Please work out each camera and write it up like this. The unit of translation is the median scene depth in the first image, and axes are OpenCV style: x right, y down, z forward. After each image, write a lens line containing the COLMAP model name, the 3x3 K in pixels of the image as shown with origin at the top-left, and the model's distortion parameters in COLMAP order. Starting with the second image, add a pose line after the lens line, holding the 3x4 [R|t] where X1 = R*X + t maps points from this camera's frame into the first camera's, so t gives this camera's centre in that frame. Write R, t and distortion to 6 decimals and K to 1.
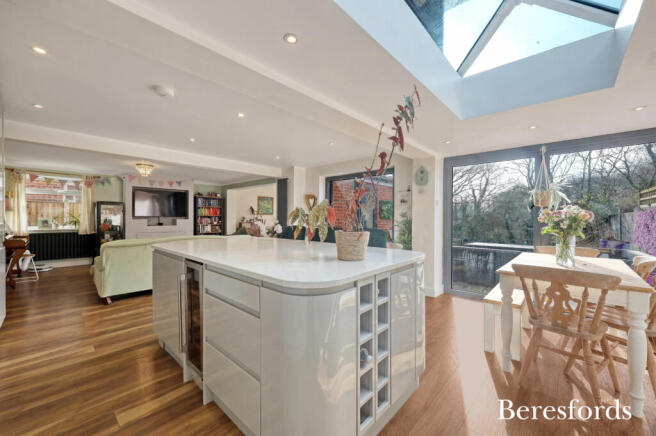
lens RADIAL K [[261.0, 0, 326.4], [0, 261.0, 217.3], [0, 0, 1]] dist [-0.001334, -0.000337]
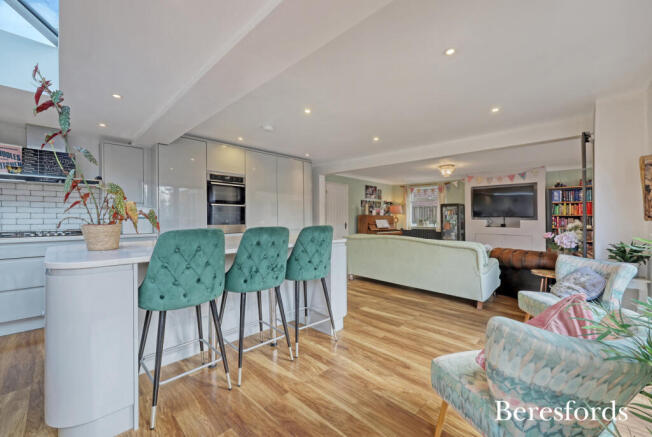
lens RADIAL K [[263.5, 0, 326.2], [0, 263.5, 222.4], [0, 0, 1]] dist [-0.006976, -0.000042]
pose [[-0.029795, 0.015306, -0.999439, 0.300197], [-0.004196, 0.999872, 0.015437, 0.005093], [0.999547, 0.004654, -0.029727, 0.491608]]
